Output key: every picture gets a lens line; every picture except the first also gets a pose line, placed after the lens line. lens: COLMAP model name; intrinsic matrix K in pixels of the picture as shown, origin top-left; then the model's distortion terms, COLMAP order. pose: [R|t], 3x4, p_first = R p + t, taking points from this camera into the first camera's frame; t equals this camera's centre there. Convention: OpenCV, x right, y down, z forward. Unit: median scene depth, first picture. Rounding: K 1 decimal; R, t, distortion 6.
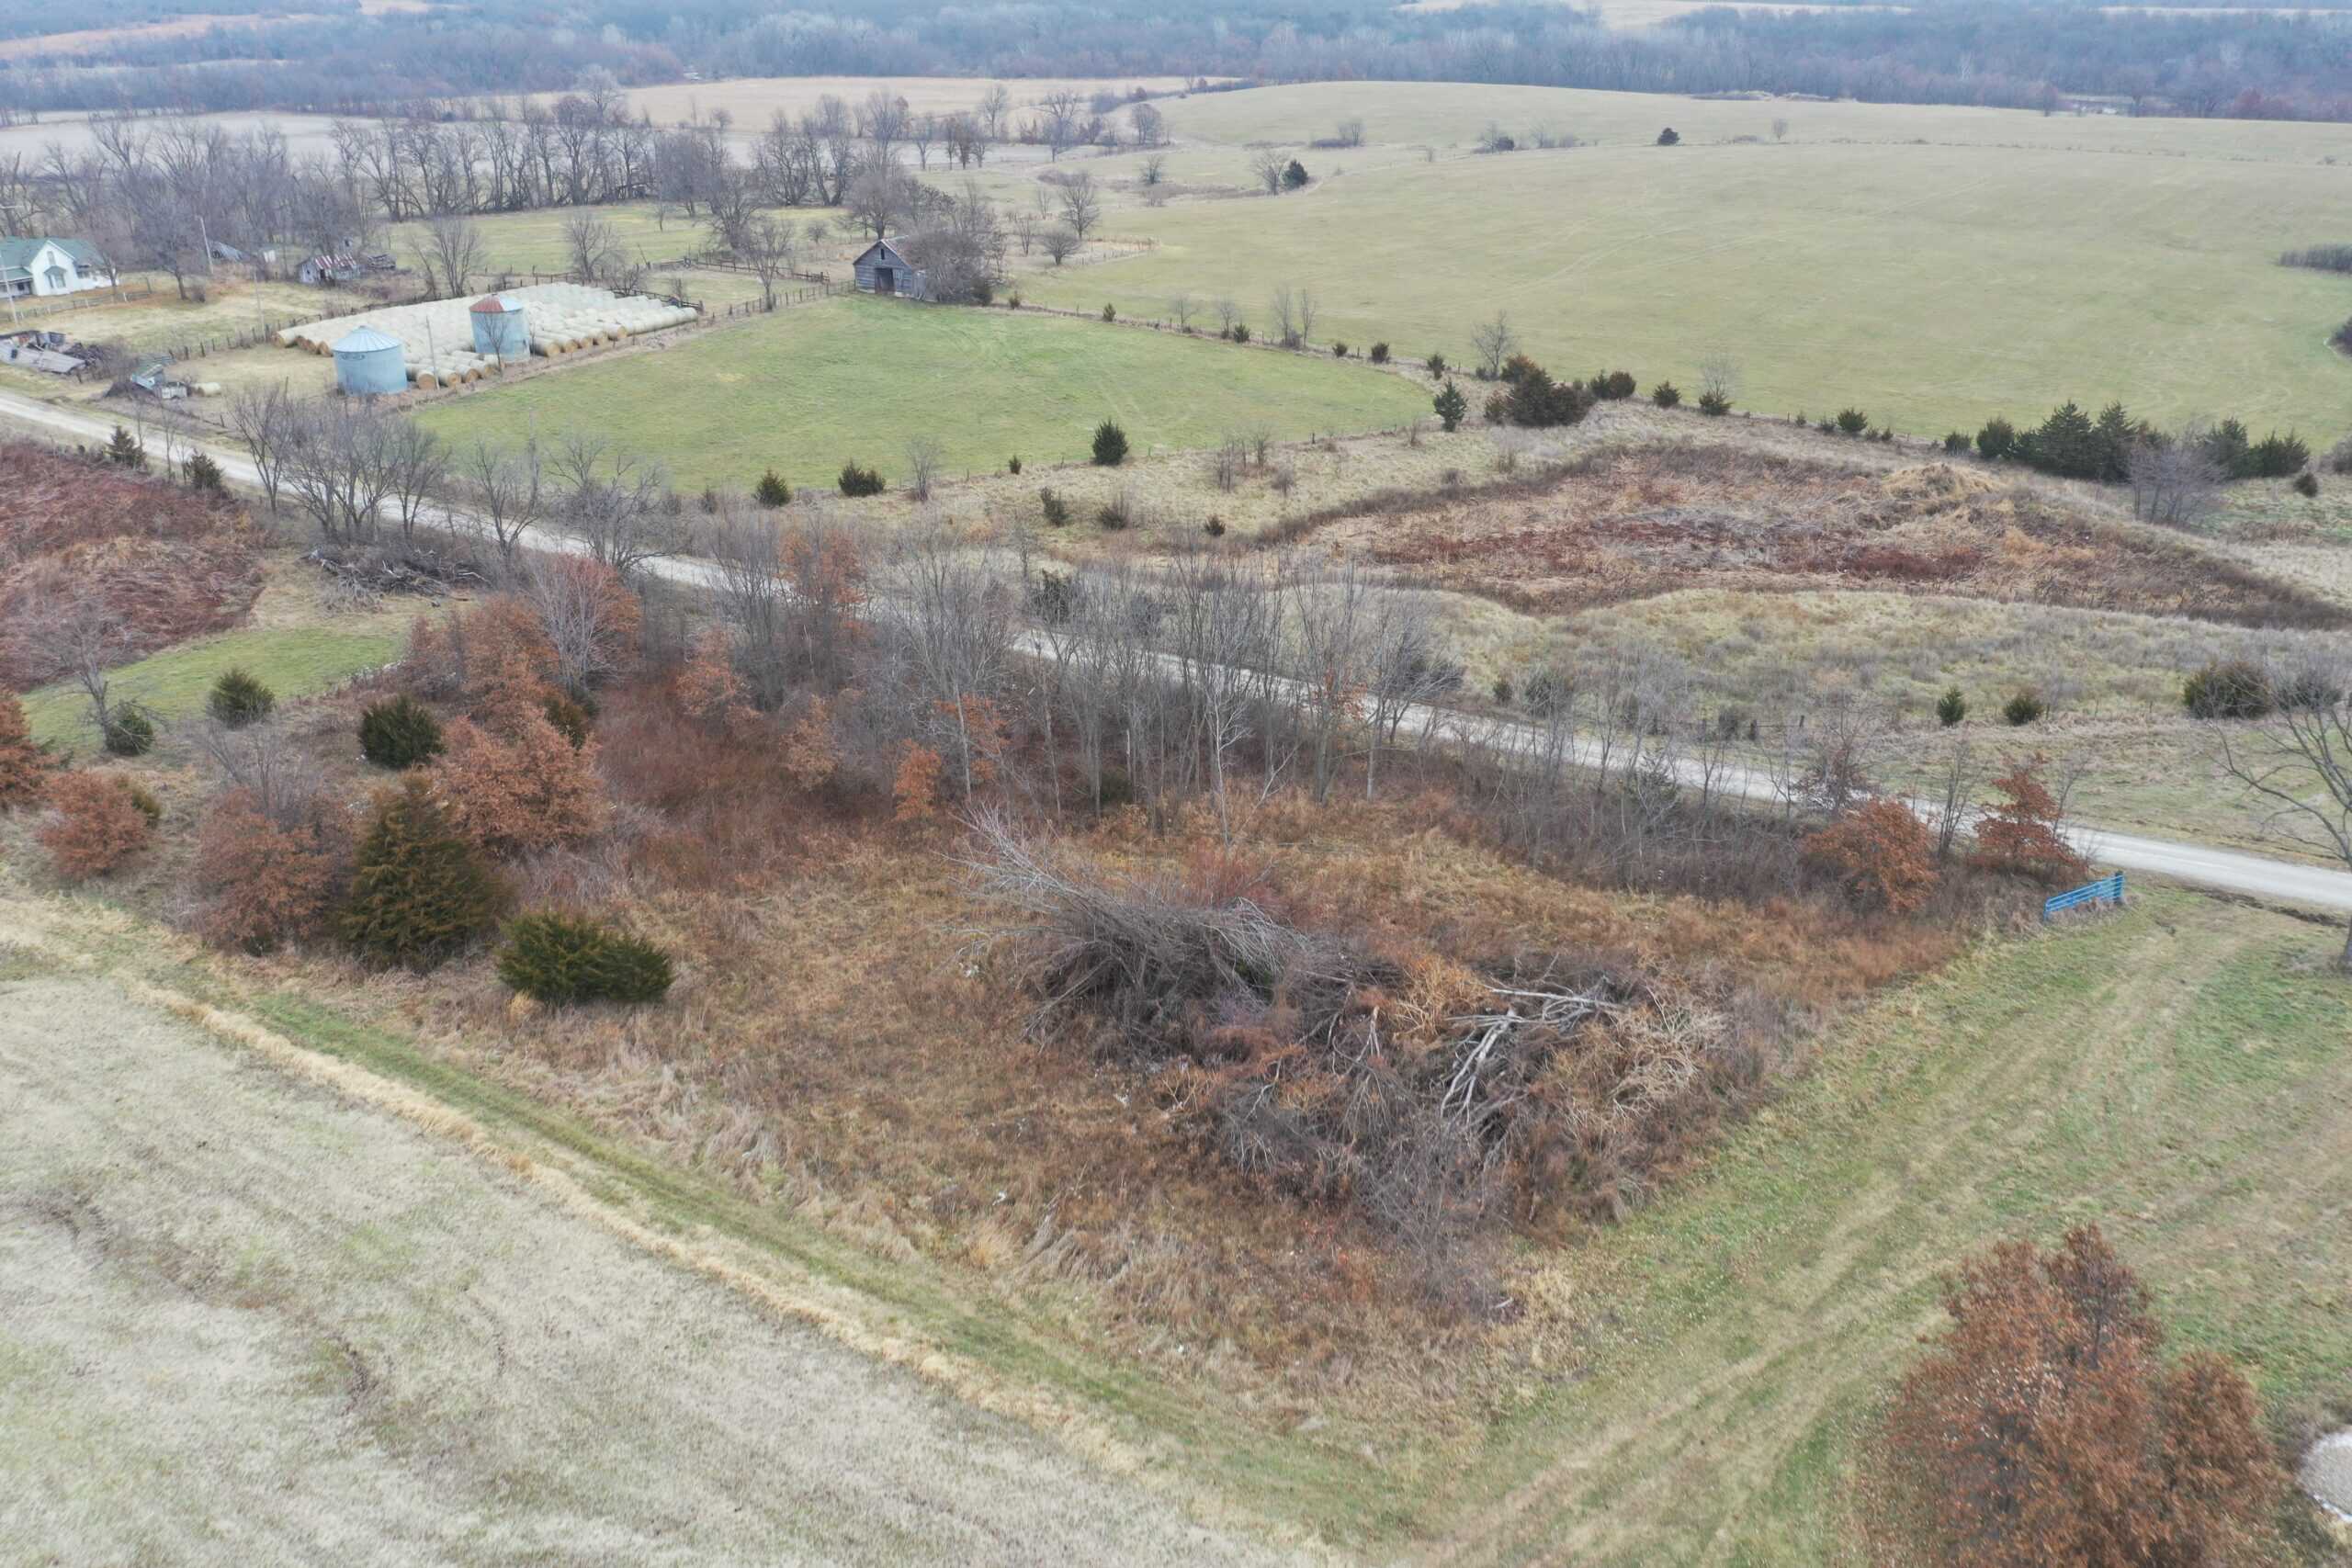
lens RADIAL K [[1855.4, 0, 1167.9], [0, 1855.4, 775.0], [0, 0, 1]] dist [-0.005280, 0.003248]
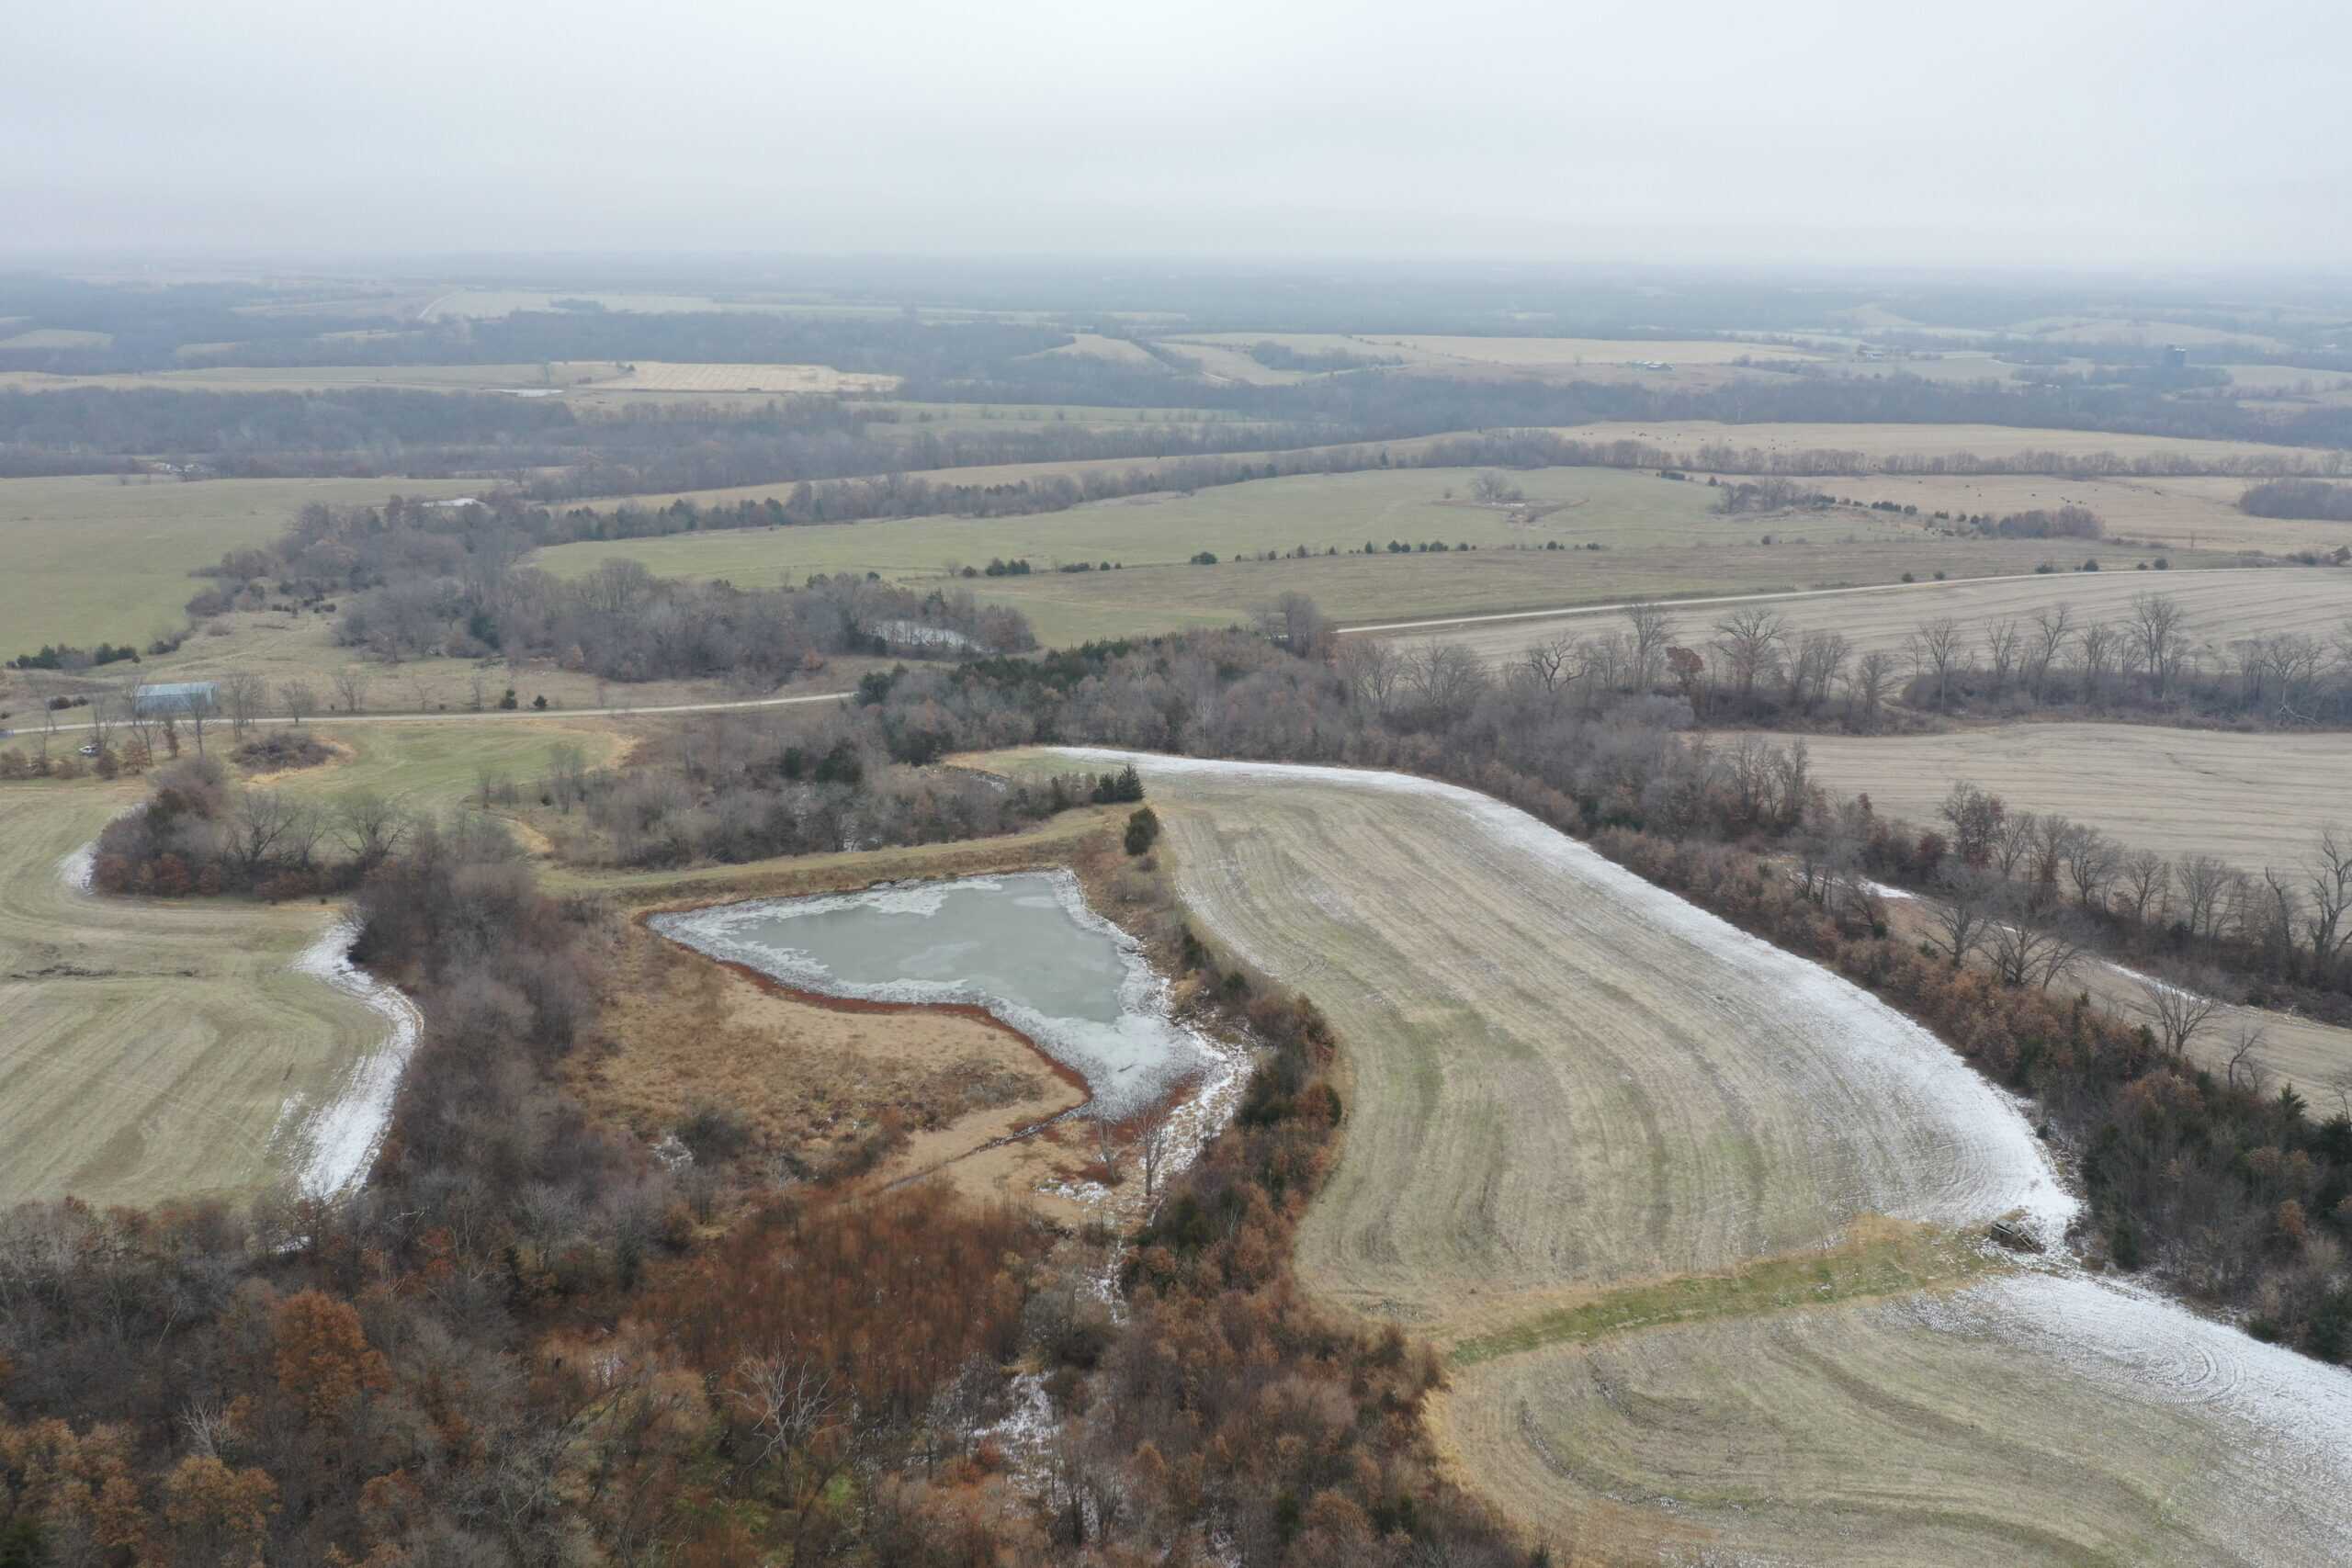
lens RADIAL K [[1853.2, 0, 1165.1], [0, 1853.2, 783.8], [0, 0, 1]] dist [-0.004487, -0.004313]
pose [[0.648905, -0.196326, 0.735104, -0.509432], [0.294009, 0.955793, -0.004267, 0.494117], [-0.701770, 0.218896, 0.677940, -1.985558]]
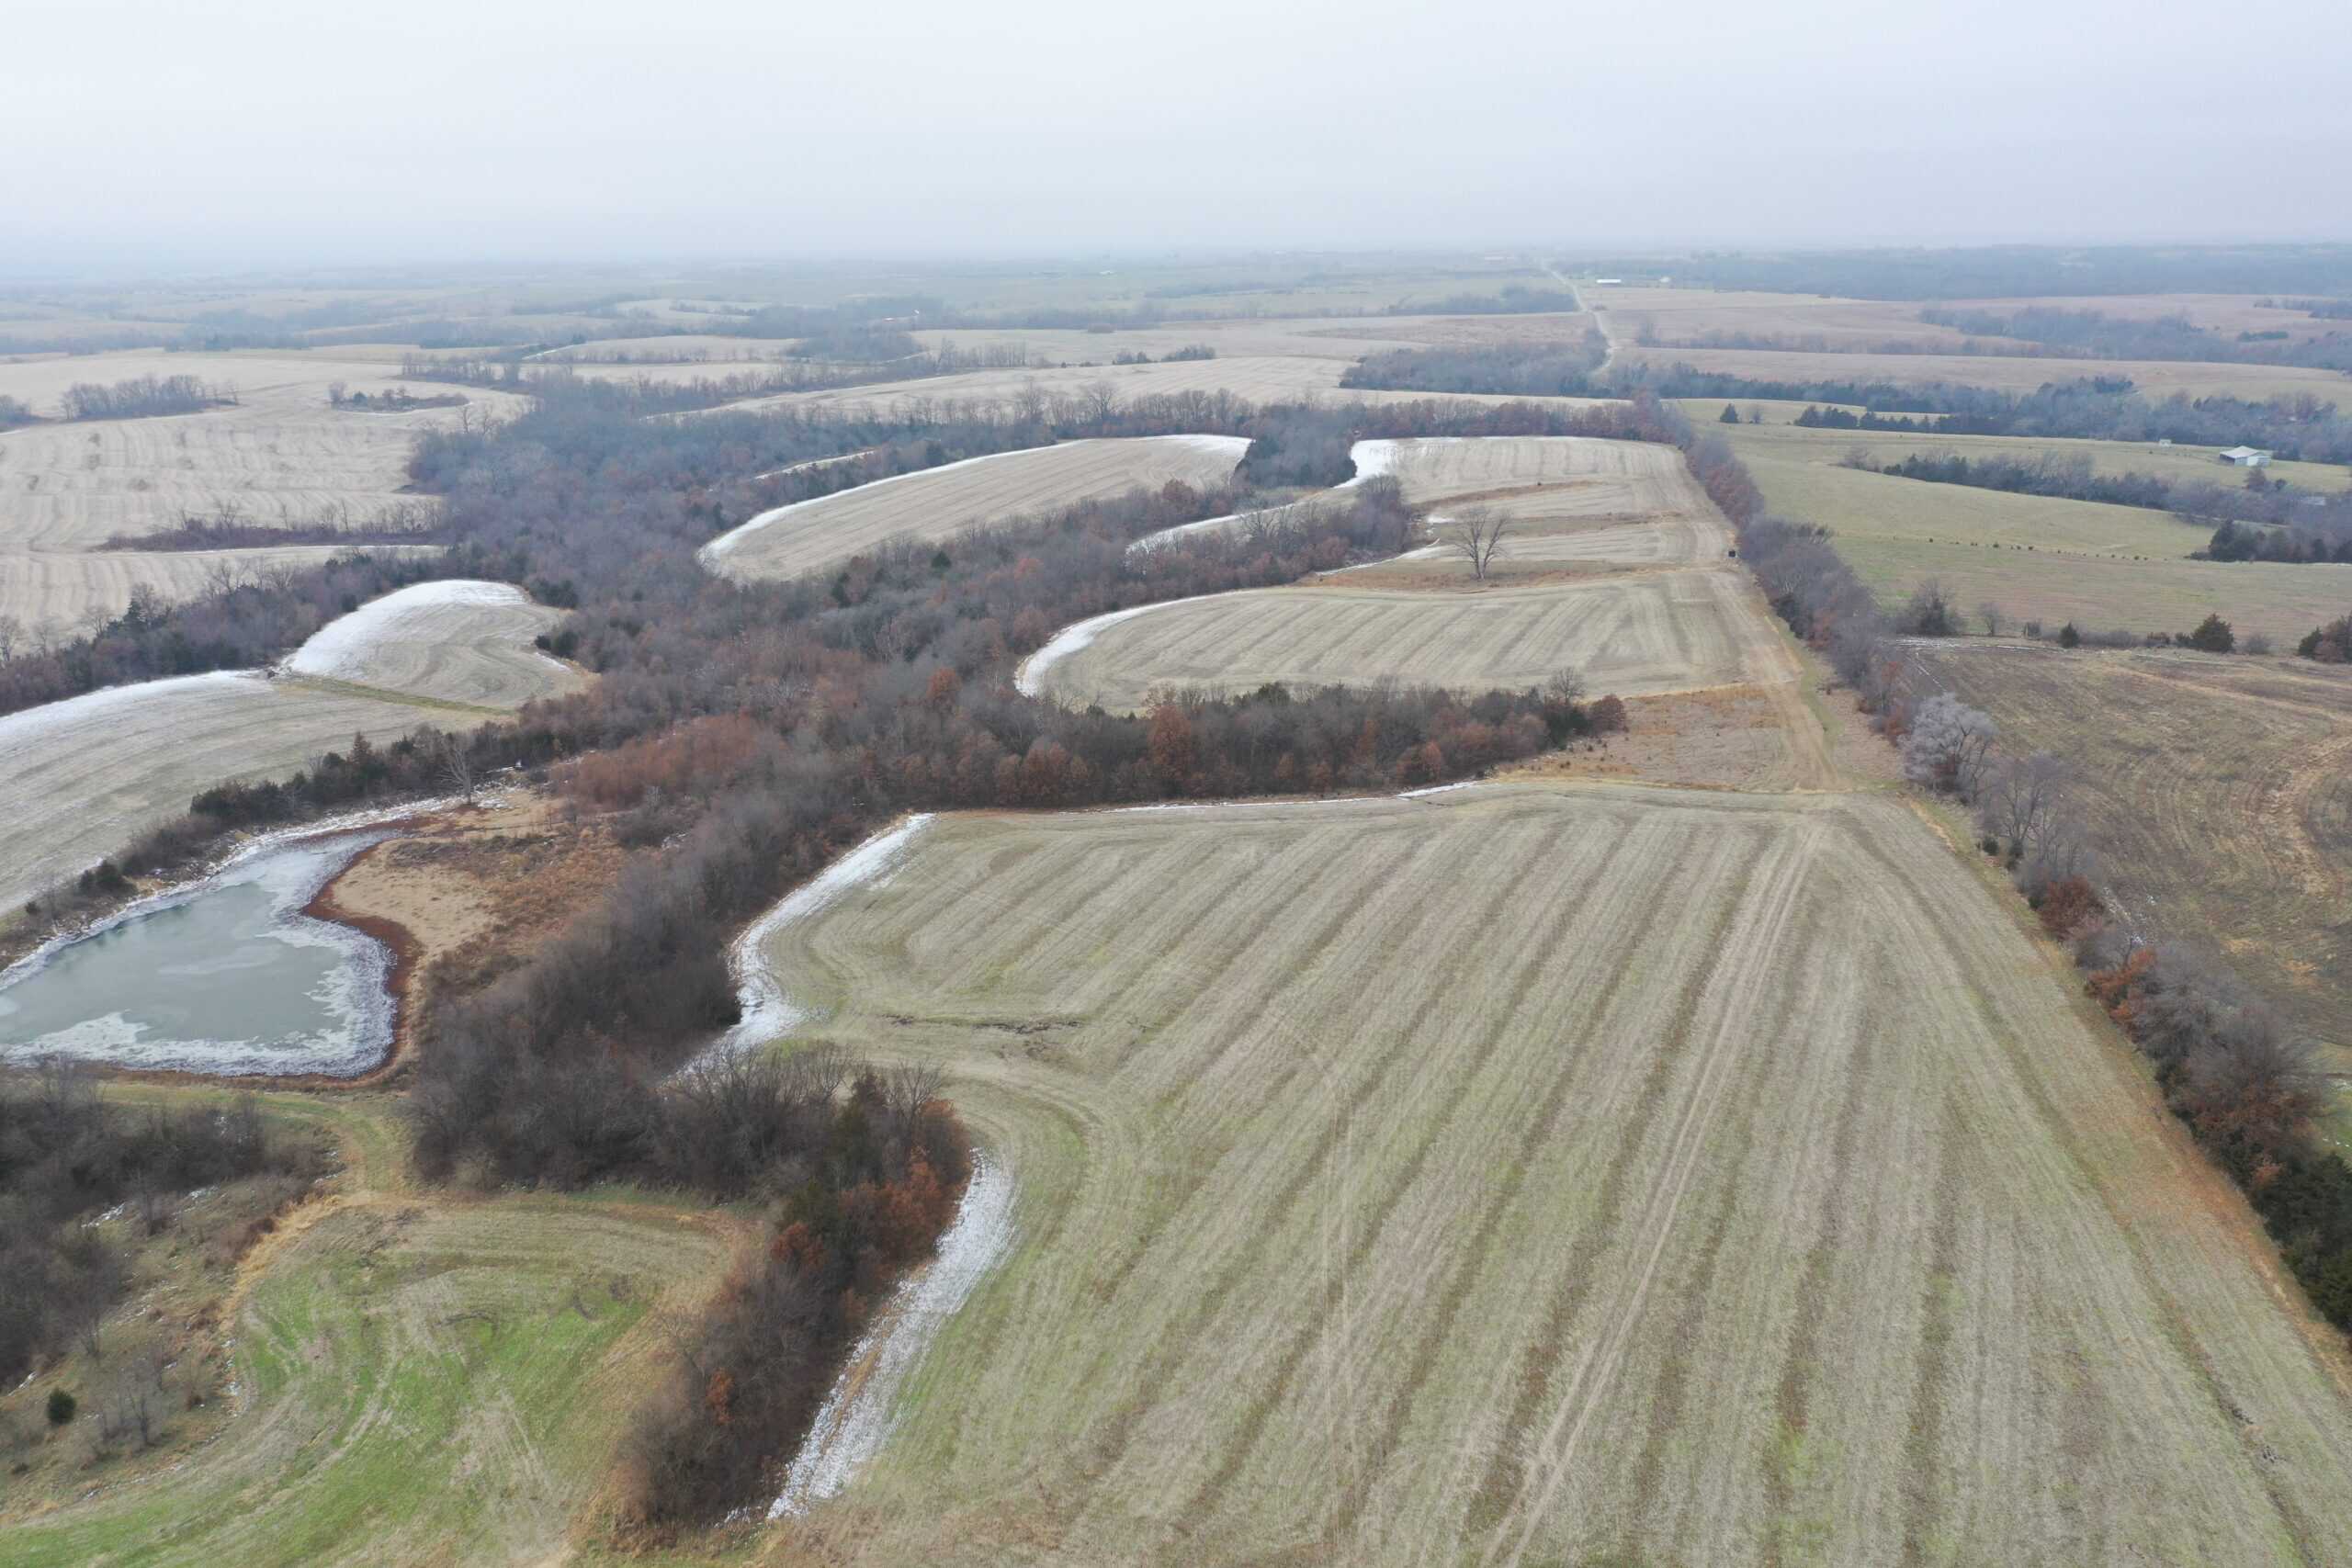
lens RADIAL K [[1853.2, 0, 1165.1], [0, 1853.2, 783.8], [0, 0, 1]] dist [-0.004487, -0.004313]
pose [[-0.929650, 0.129049, -0.345103, 0.293570], [-0.124857, 0.770888, 0.624614, -0.549004], [0.346642, 0.623761, -0.700544, 0.456010]]
